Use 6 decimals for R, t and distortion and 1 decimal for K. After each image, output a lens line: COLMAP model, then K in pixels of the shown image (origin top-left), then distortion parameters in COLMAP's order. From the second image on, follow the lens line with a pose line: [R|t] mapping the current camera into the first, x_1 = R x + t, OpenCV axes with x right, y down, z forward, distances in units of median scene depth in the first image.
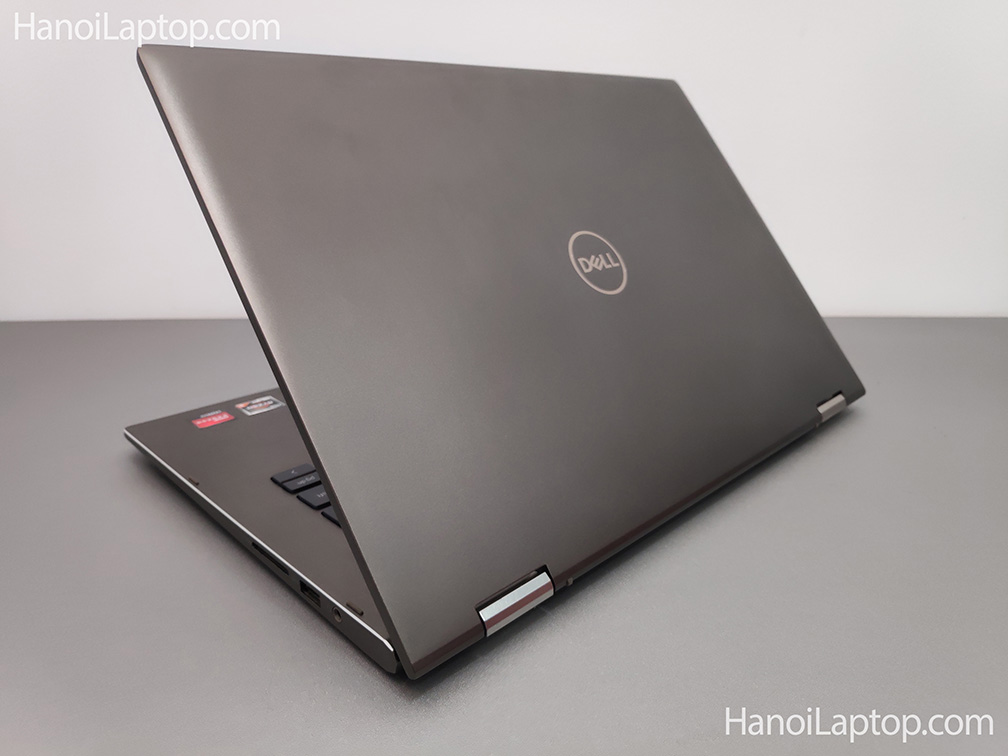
lens RADIAL K [[764.7, 0, 506.1], [0, 764.7, 378.5], [0, 0, 1]] dist [0.001720, -0.063010]
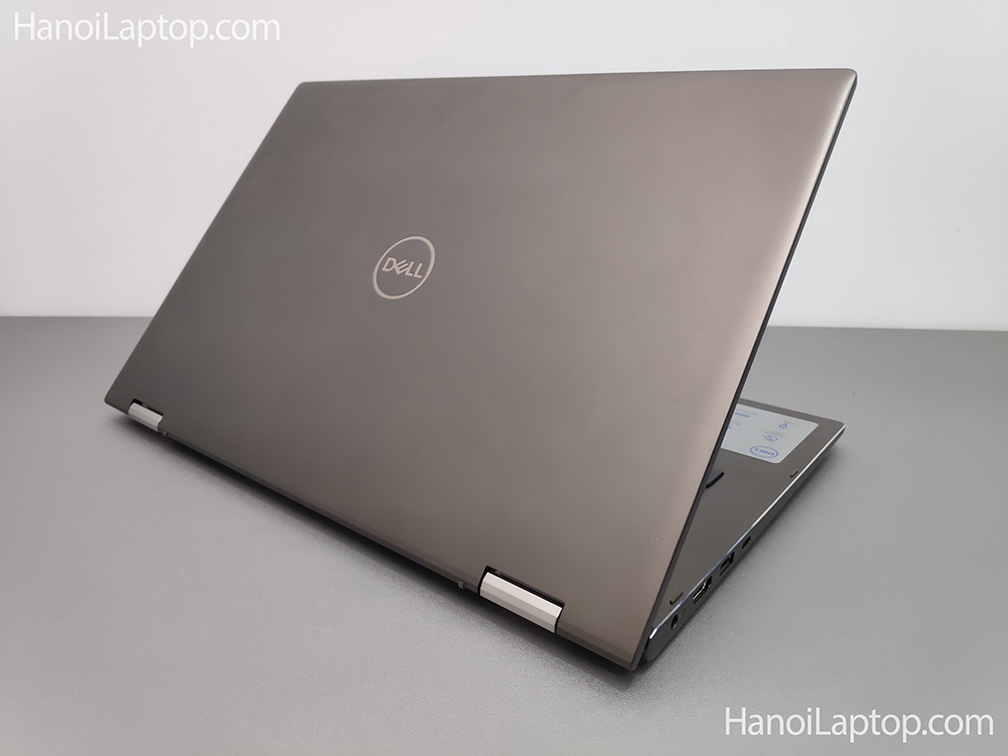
lens RADIAL K [[764.7, 0, 506.1], [0, 764.7, 378.5], [0, 0, 1]] dist [0.001720, -0.063010]
pose [[0.105936, 0.377382, -0.919979, 1.090654], [-0.295716, 0.895282, 0.333199, -0.389504], [0.949384, 0.236755, 0.206440, 0.951160]]
